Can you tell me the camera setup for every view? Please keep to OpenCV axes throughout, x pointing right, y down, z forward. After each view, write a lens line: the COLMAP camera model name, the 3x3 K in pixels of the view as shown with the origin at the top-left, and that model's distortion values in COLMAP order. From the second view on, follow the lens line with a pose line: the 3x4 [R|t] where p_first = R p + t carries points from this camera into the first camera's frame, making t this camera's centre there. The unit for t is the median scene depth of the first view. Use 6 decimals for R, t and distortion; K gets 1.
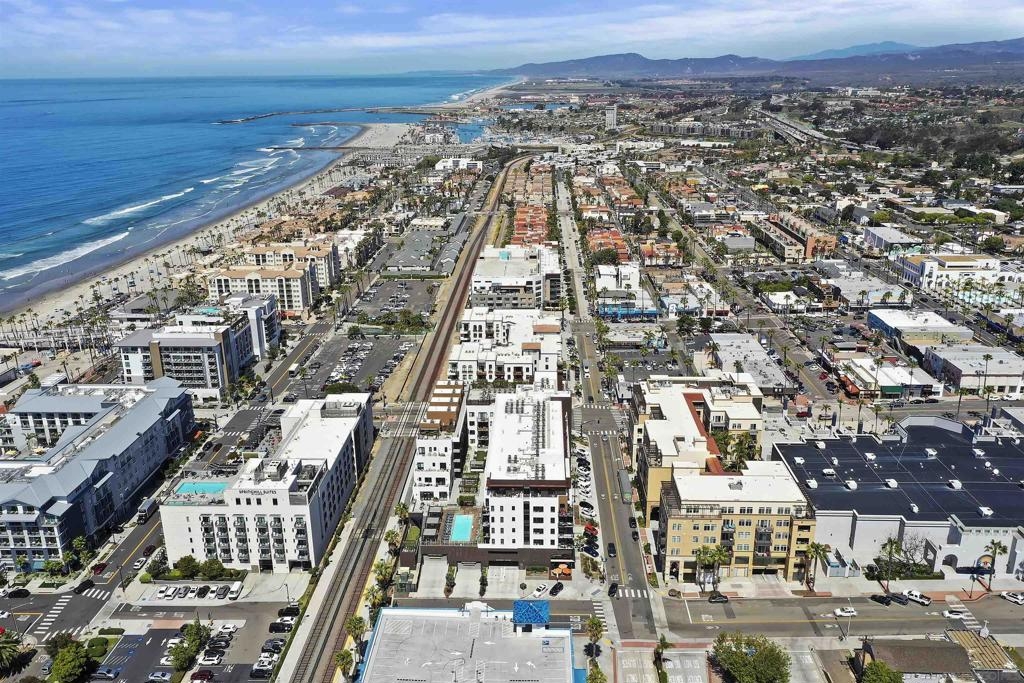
lens RADIAL K [[804.5, 0, 512.0], [0, 804.5, 341.5], [0, 0, 1]] dist [0.026473, 0.011947]
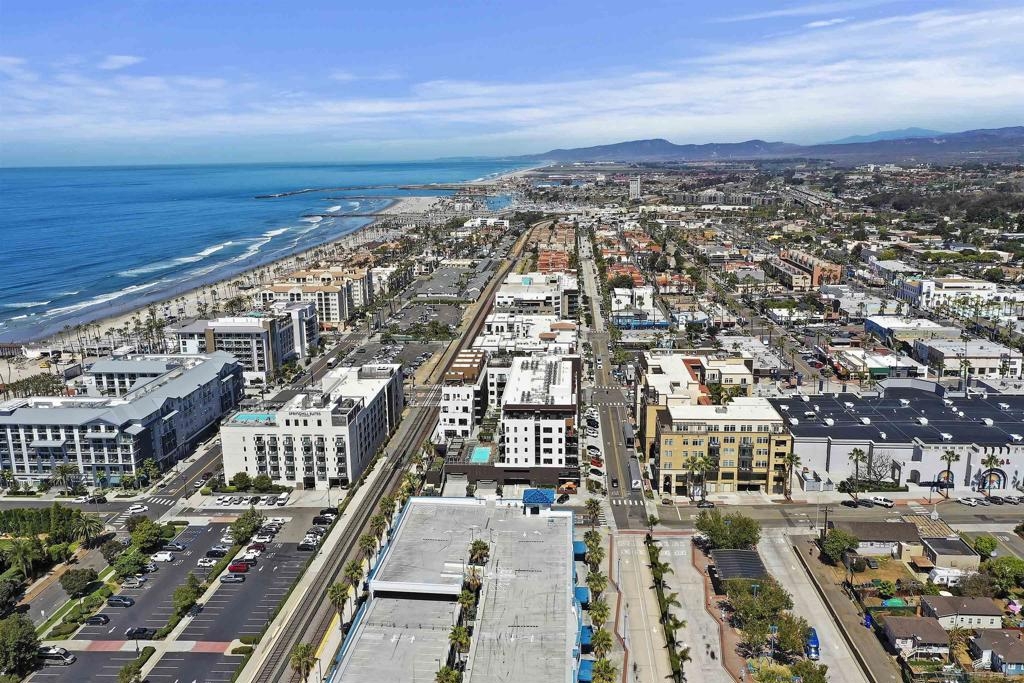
lens RADIAL K [[804.5, 0, 512.0], [0, 804.5, 341.5], [0, 0, 1]] dist [0.026473, 0.011947]
pose [[0.999414, 0.006344, -0.033639, 0.015554], [-0.009473, 0.995555, -0.093701, 0.150207], [0.032895, 0.093965, 0.995032, -0.117495]]
